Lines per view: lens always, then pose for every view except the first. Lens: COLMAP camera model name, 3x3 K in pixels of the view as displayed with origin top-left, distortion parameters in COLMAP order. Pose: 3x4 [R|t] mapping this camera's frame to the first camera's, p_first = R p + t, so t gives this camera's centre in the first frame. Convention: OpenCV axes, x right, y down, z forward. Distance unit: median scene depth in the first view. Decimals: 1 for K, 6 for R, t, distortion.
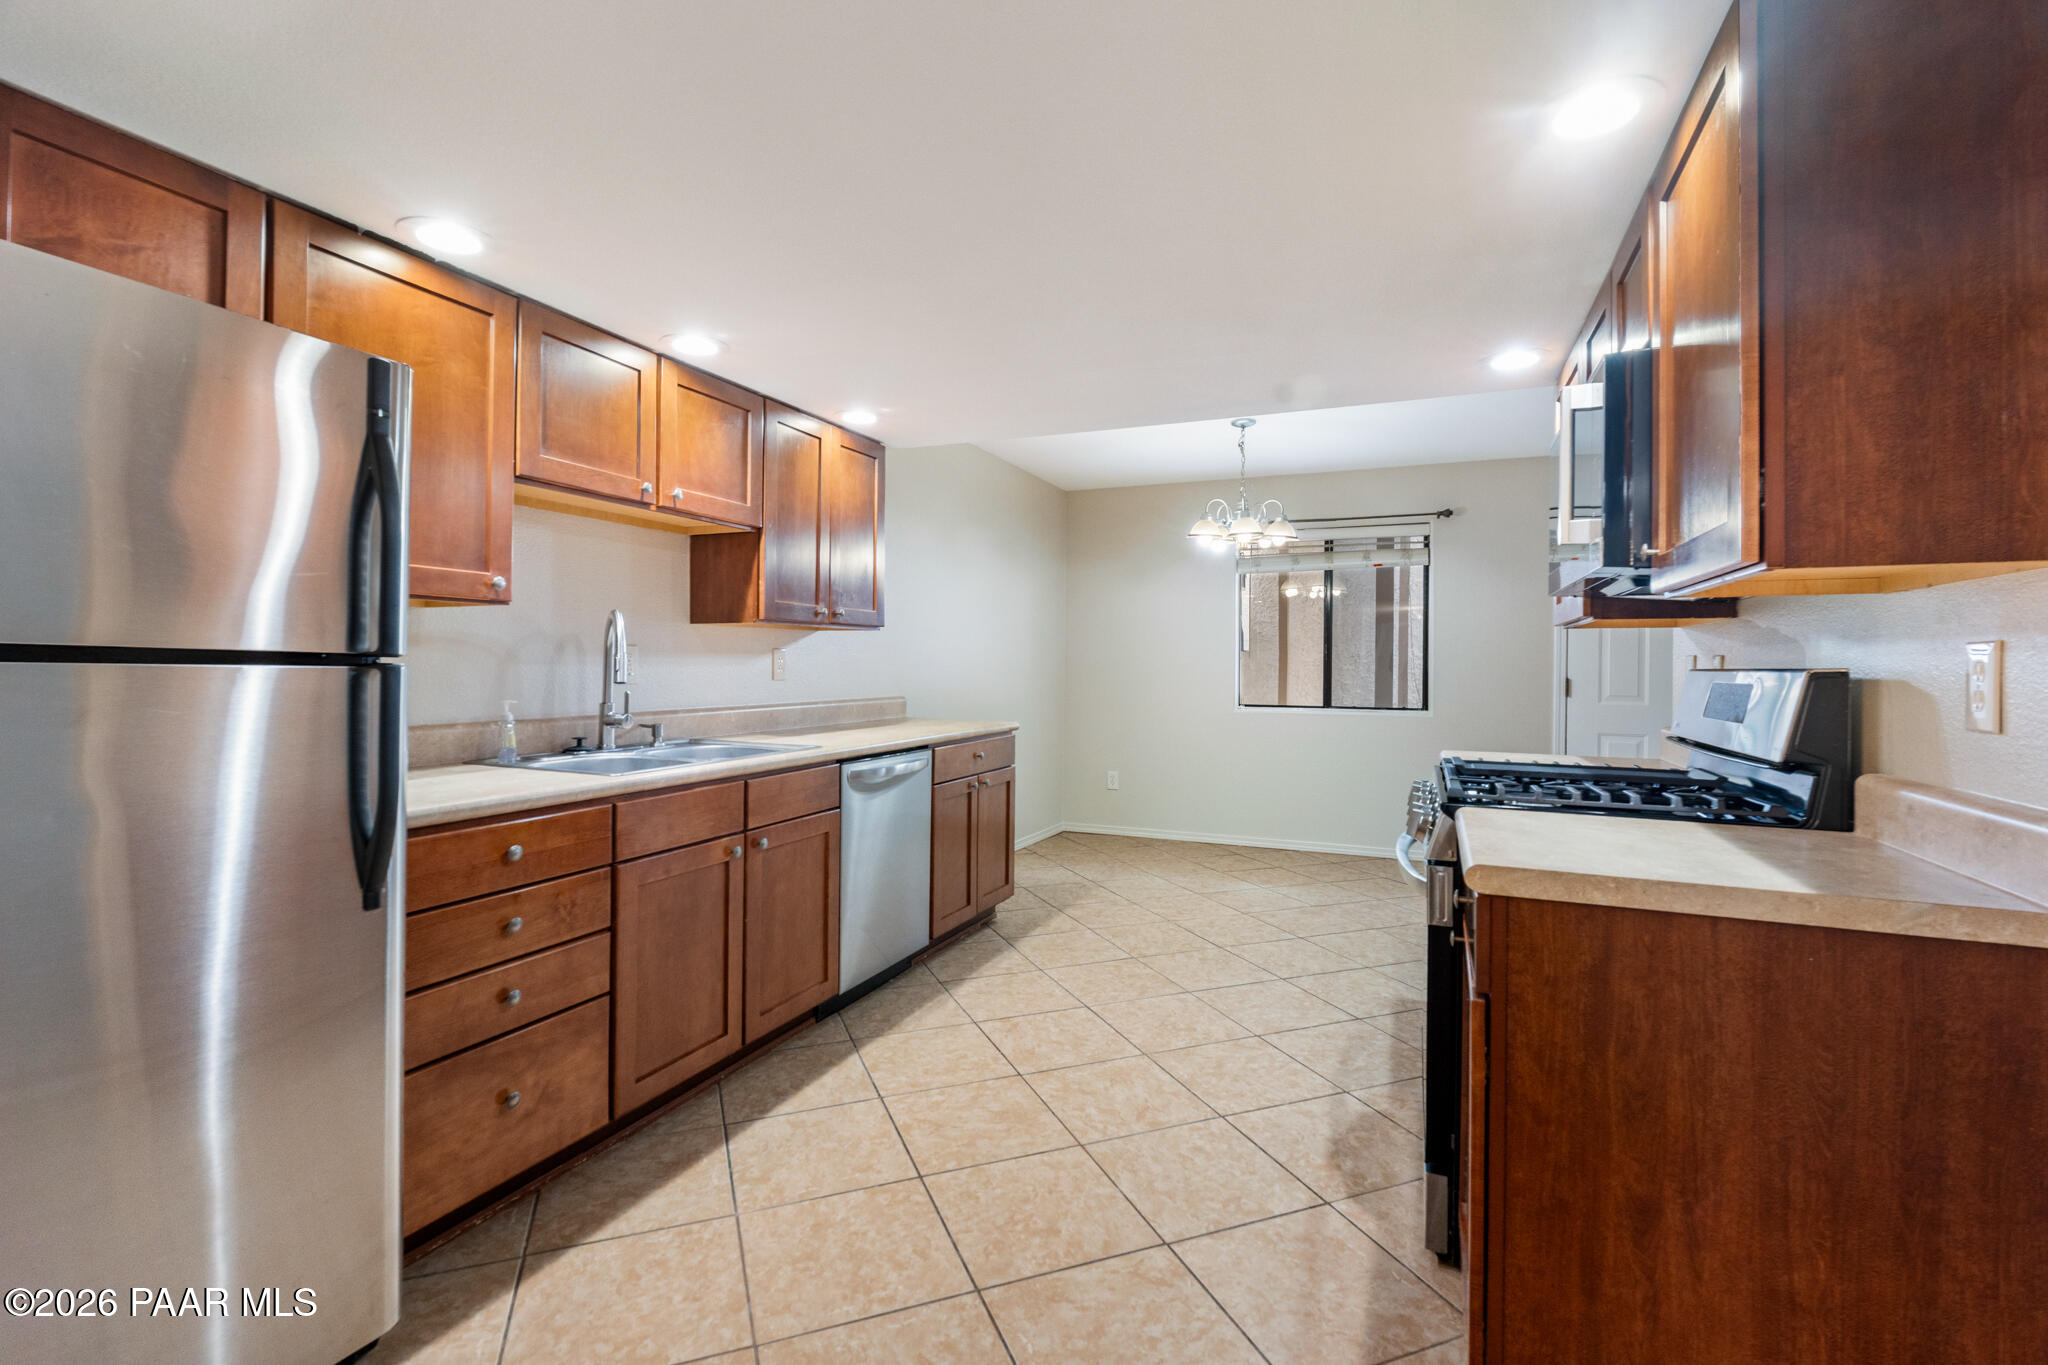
lens RADIAL K [[906.9, 0, 1023.5], [0, 906.9, 666.4], [0, 0, 1]] dist [-0.006726, 0.001644]
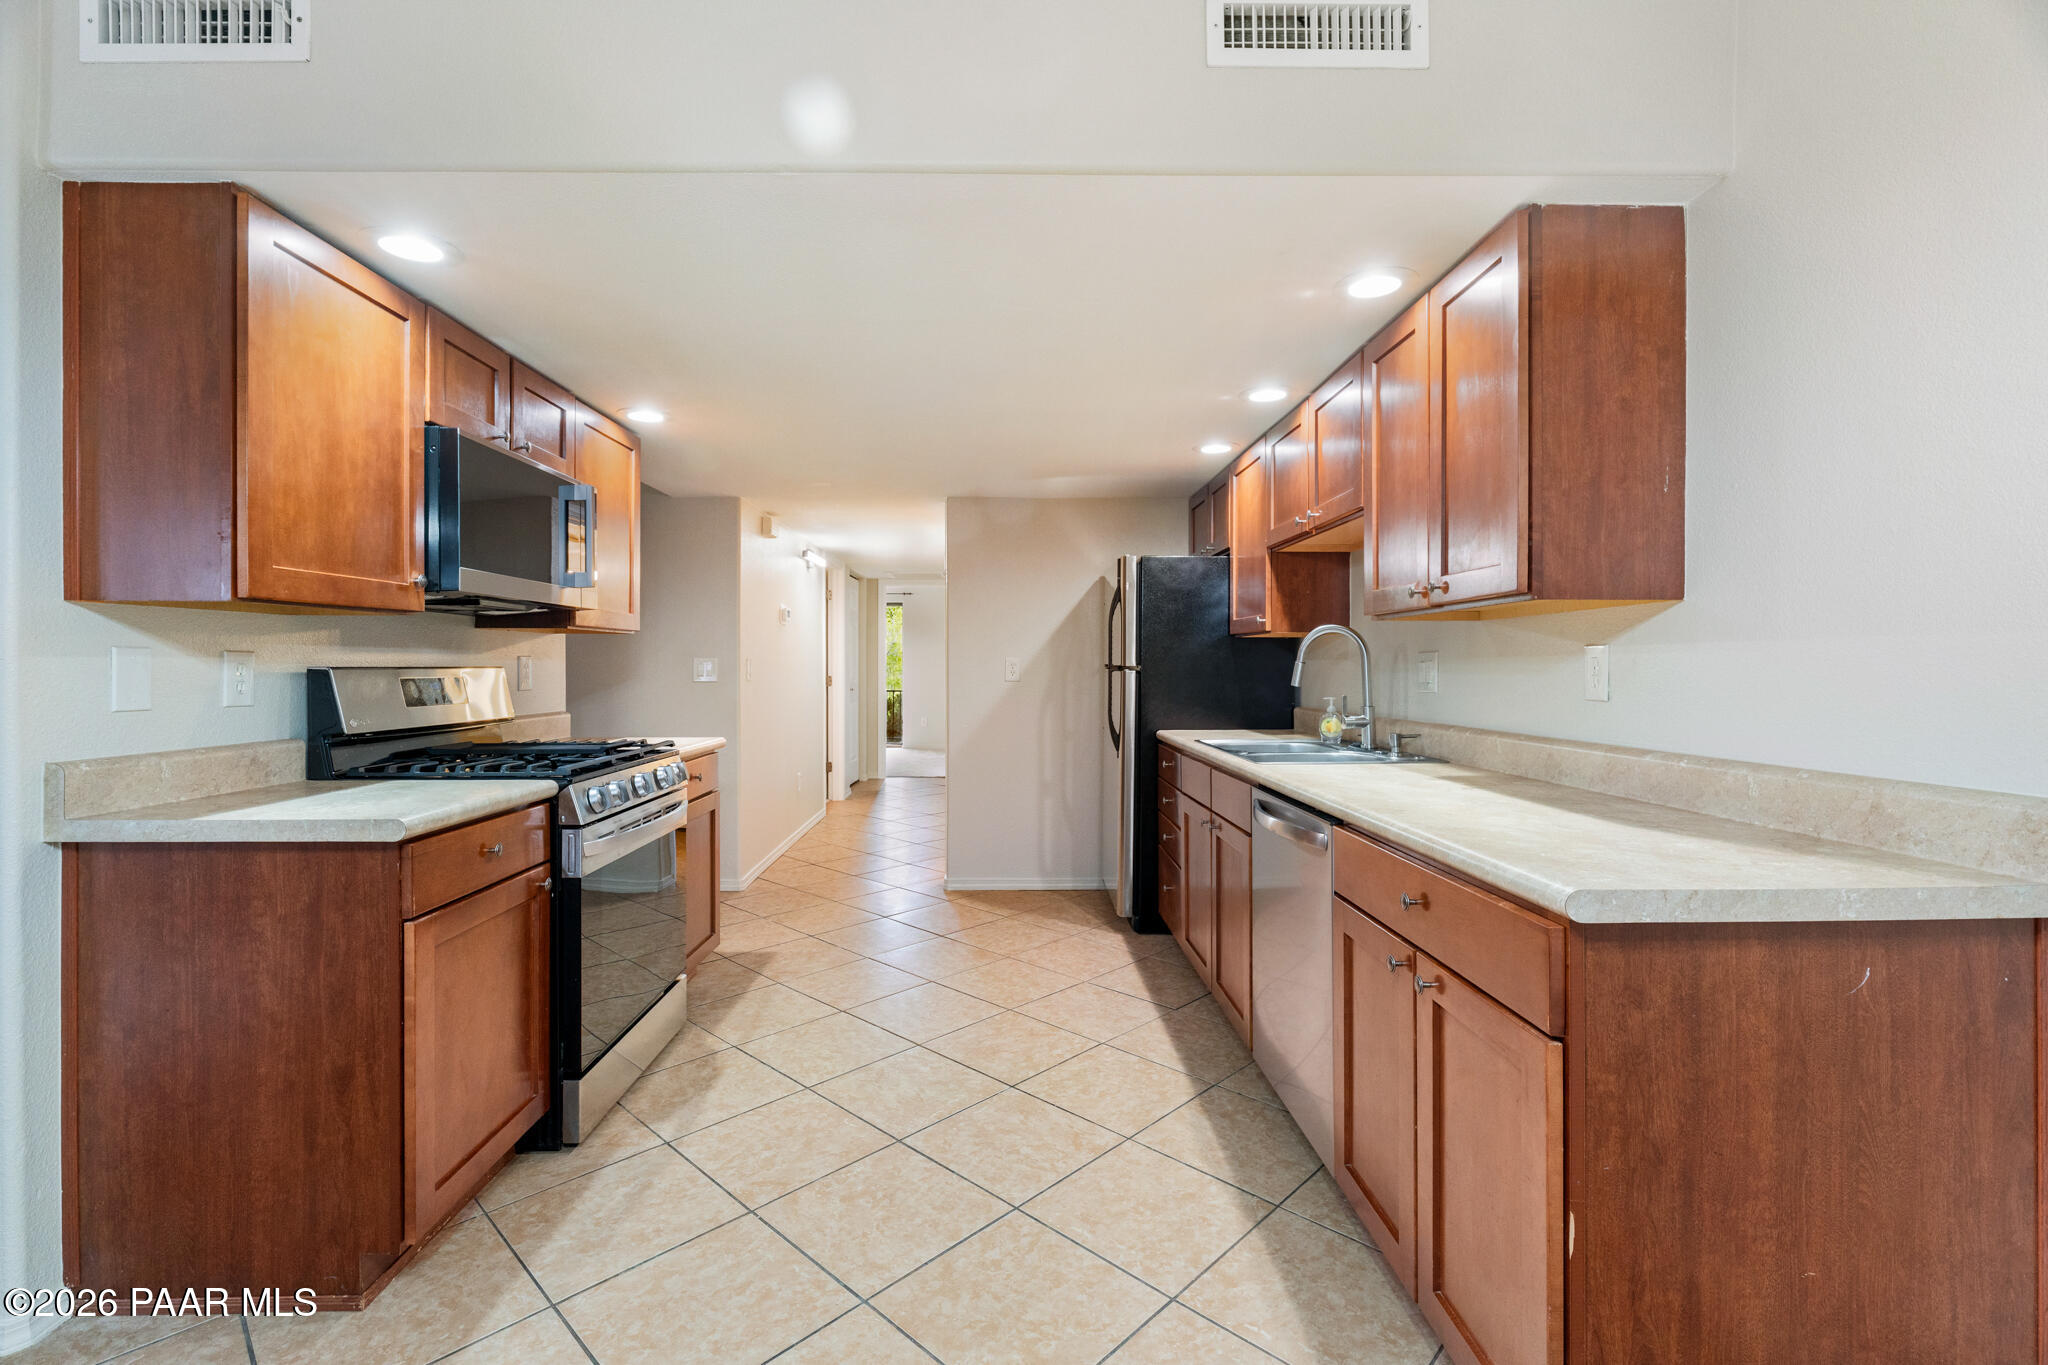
lens RADIAL K [[906.9, 0, 1021.5], [0, 906.9, 670.1], [0, 0, 1]] dist [-0.006726, 0.001644]
pose [[-0.907167, -0.011099, -0.420625, 0.427440], [-0.012864, 0.999916, 0.001359, -0.003410], [0.420574, 0.006644, -0.907234, 1.991039]]
